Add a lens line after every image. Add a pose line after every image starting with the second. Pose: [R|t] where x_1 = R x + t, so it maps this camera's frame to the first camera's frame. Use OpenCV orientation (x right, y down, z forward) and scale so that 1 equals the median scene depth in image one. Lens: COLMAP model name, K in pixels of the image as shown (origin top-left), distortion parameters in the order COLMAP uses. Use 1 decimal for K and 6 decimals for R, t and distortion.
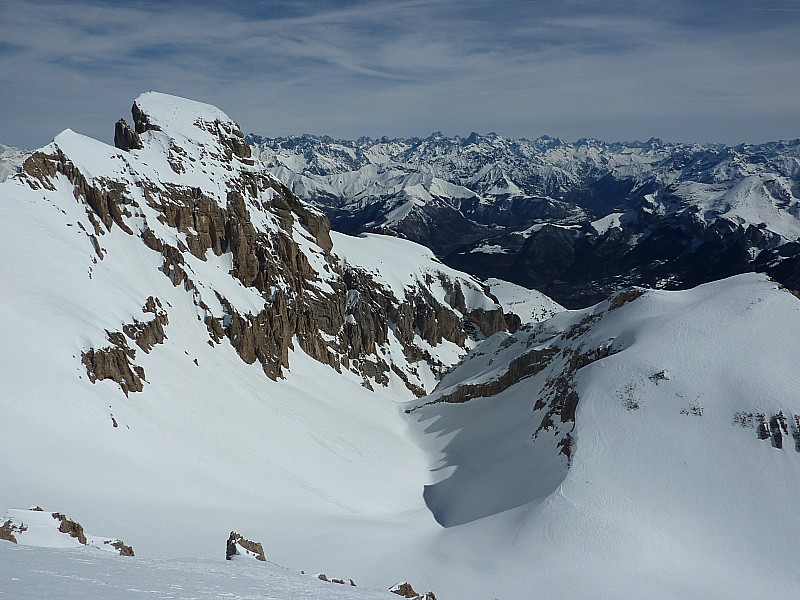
lens RADIAL K [[621.8, 0, 398.9], [0, 621.8, 301.5], [0, 0, 1]] dist [0.000071, 0.004331]
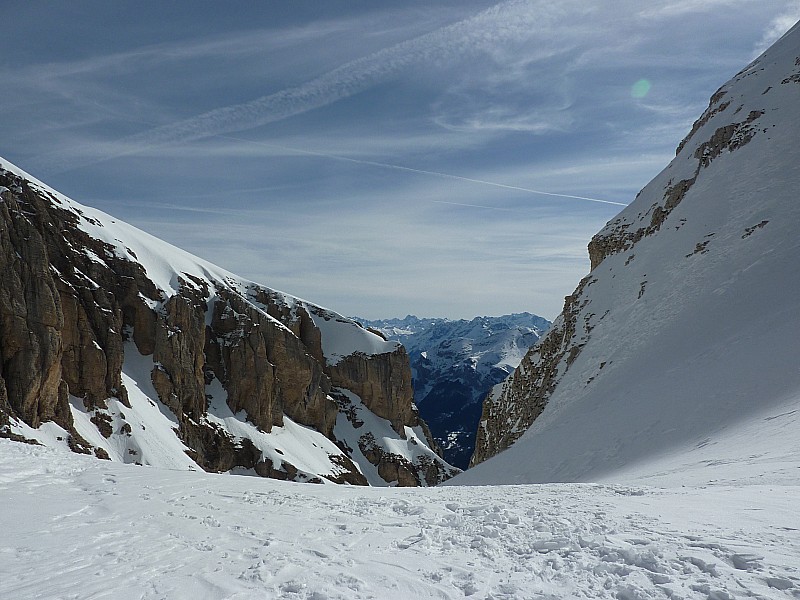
lens RADIAL K [[621.8, 0, 398.3], [0, 621.8, 294.6], [0, 0, 1]] dist [0.000071, 0.004331]
pose [[0.935617, -0.001125, 0.353016, 0.000525], [0.103843, 0.956629, -0.272170, 0.096138], [-0.337399, 0.291305, 0.895155, 0.582441]]
